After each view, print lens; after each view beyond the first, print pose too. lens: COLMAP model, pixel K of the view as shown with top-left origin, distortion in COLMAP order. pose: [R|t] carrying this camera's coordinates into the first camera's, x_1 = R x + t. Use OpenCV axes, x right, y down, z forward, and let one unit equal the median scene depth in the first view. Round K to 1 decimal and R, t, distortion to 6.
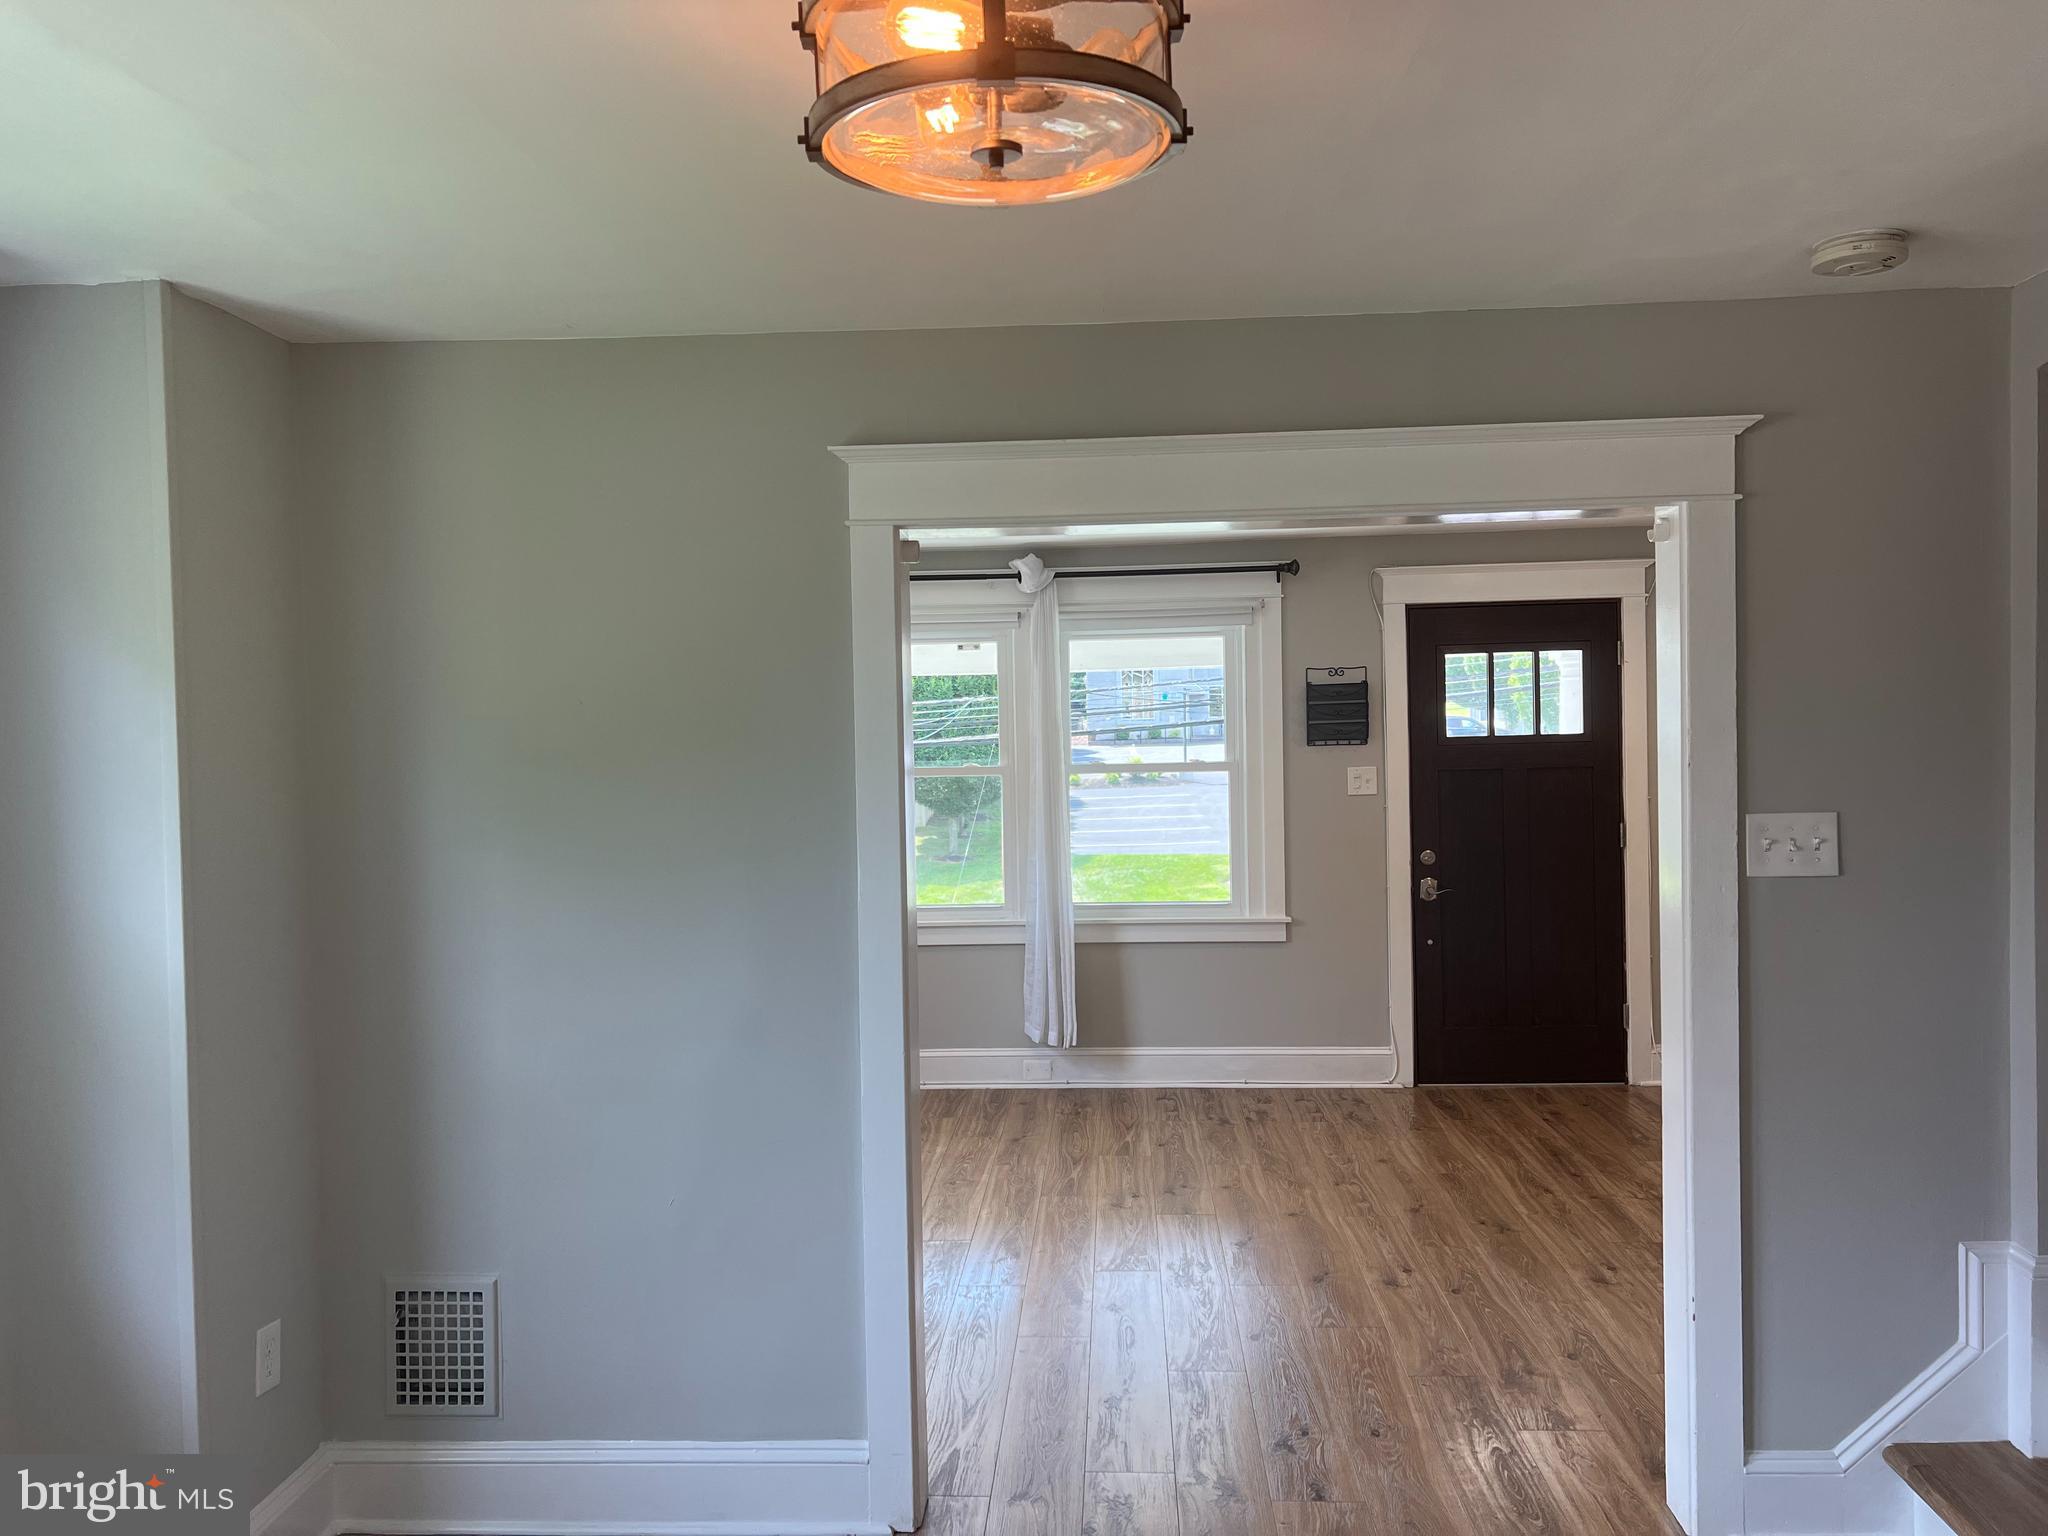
lens RADIAL K [[1543.1, 0, 1026.3], [0, 1543.1, 767.6], [0, 0, 1]] dist [0.069563, -0.084277]
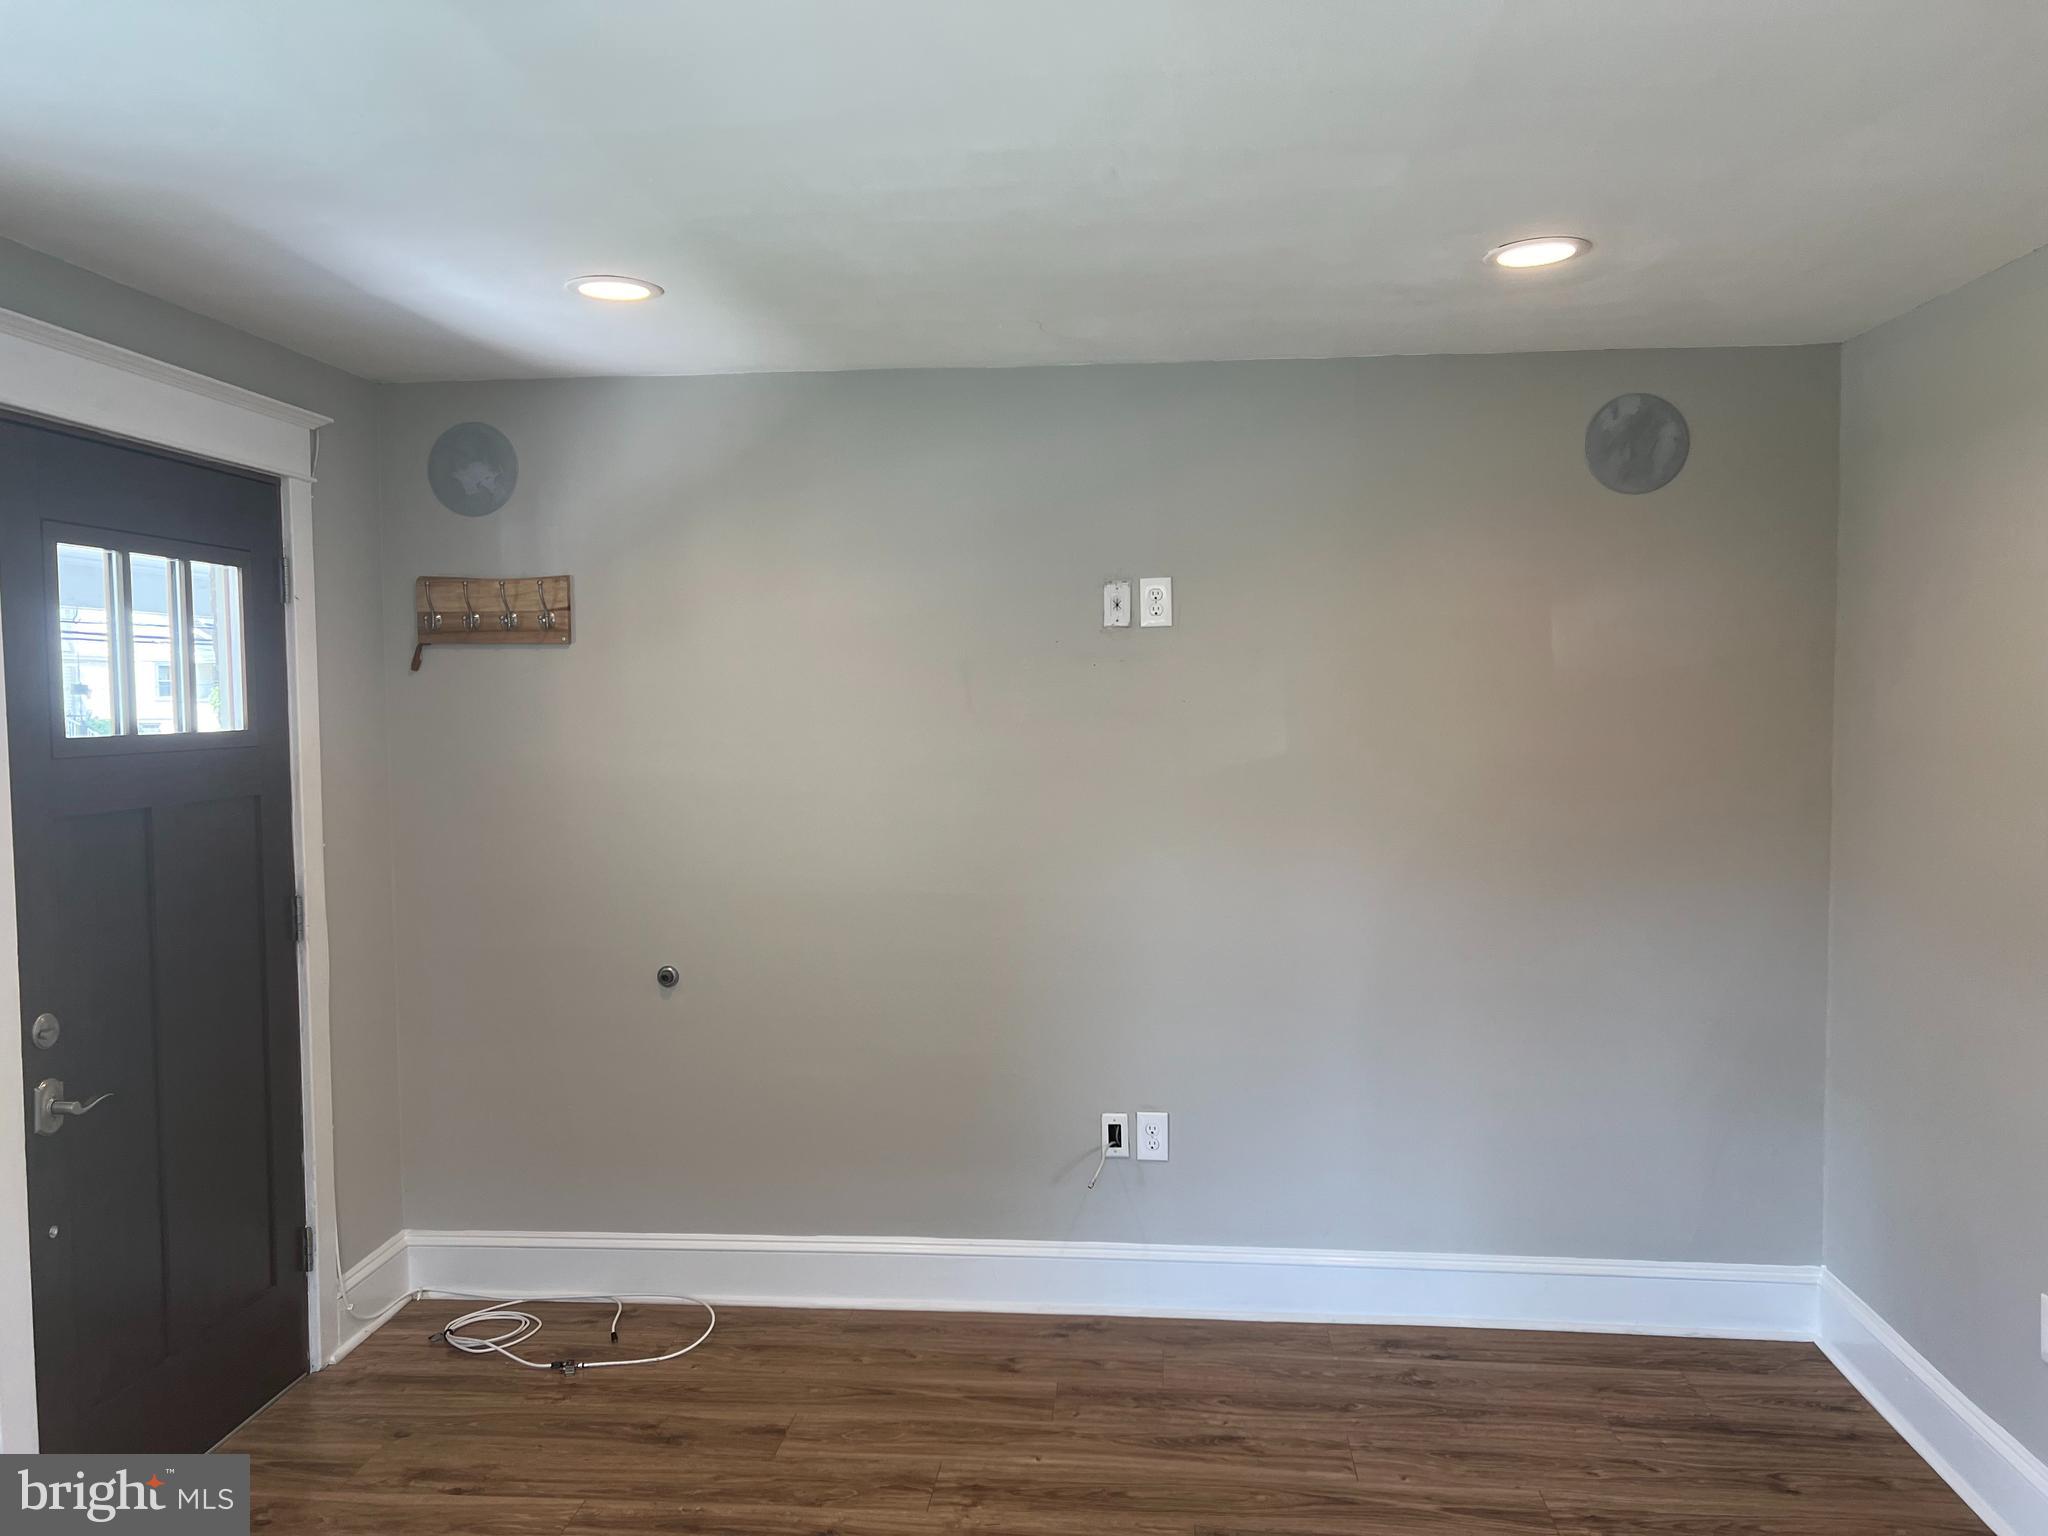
lens RADIAL K [[1543.1, 0, 1026.9], [0, 1543.1, 759.9], [0, 0, 1]] dist [0.069563, -0.084277]
pose [[0.018452, -0.019997, 0.999630, -0.152544], [0.023954, 0.999522, 0.019553, -0.016011], [-0.999543, 0.023585, 0.018922, 0.728496]]
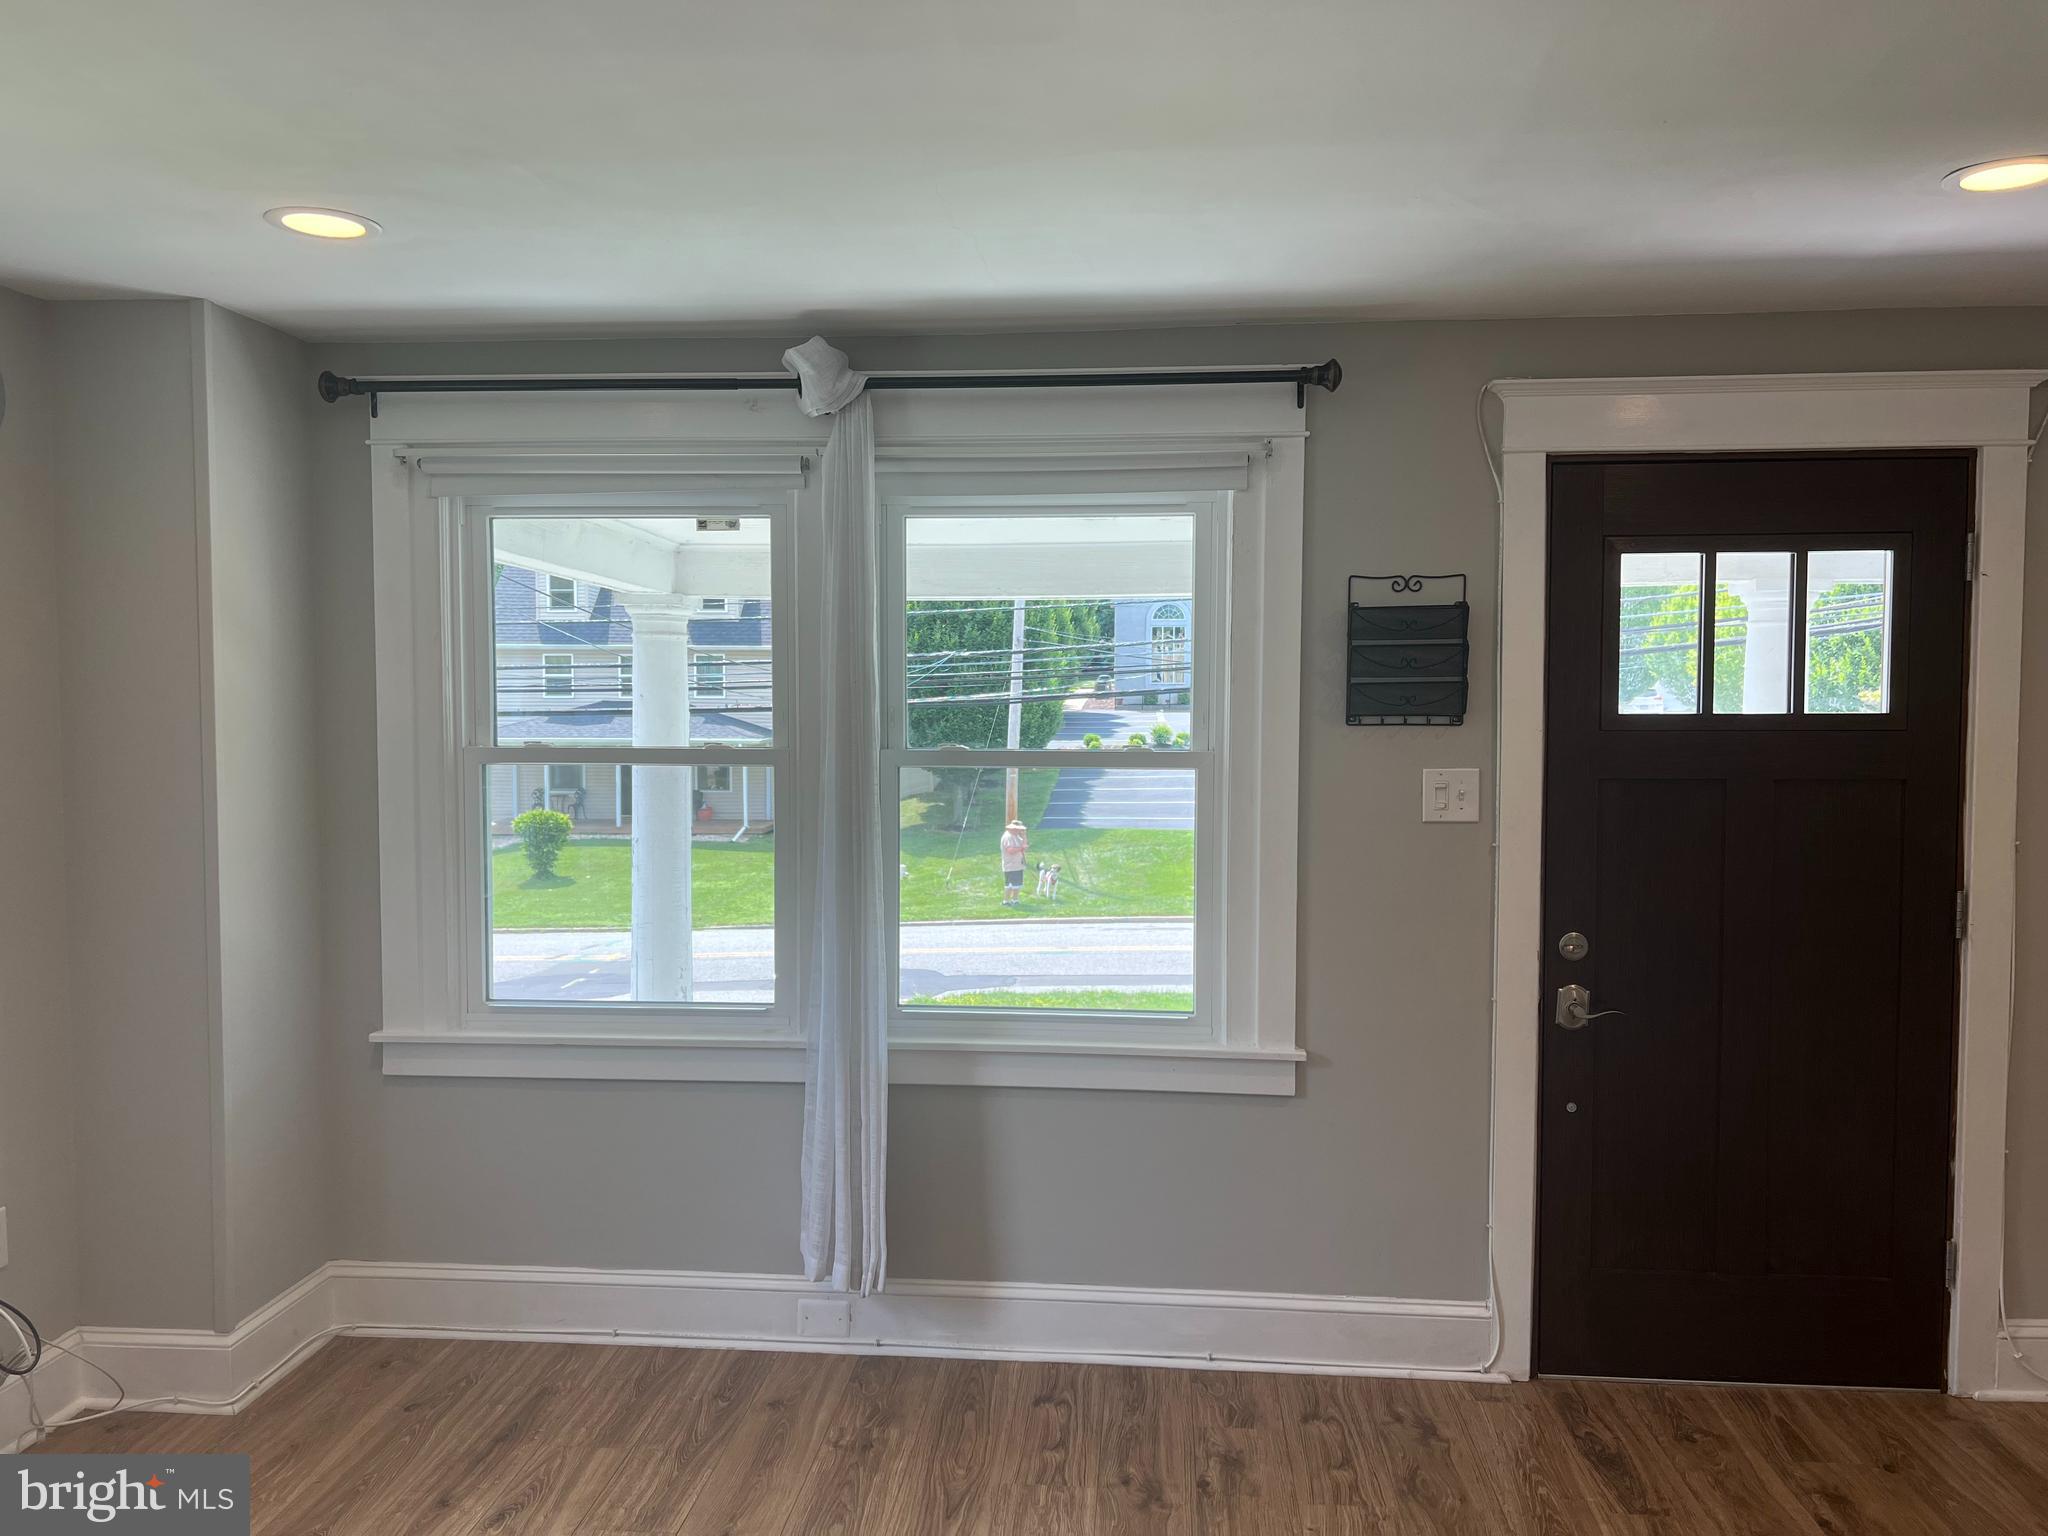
lens RADIAL K [[1543.1, 0, 1025.8], [0, 1543.1, 775.3], [0, 0, 1]] dist [0.069563, -0.084277]
pose [[0.999409, 0.025049, -0.023555, 0.086570], [-0.024325, 0.999238, 0.030532, -0.010504], [0.024302, -0.029941, 0.999256, 0.475822]]
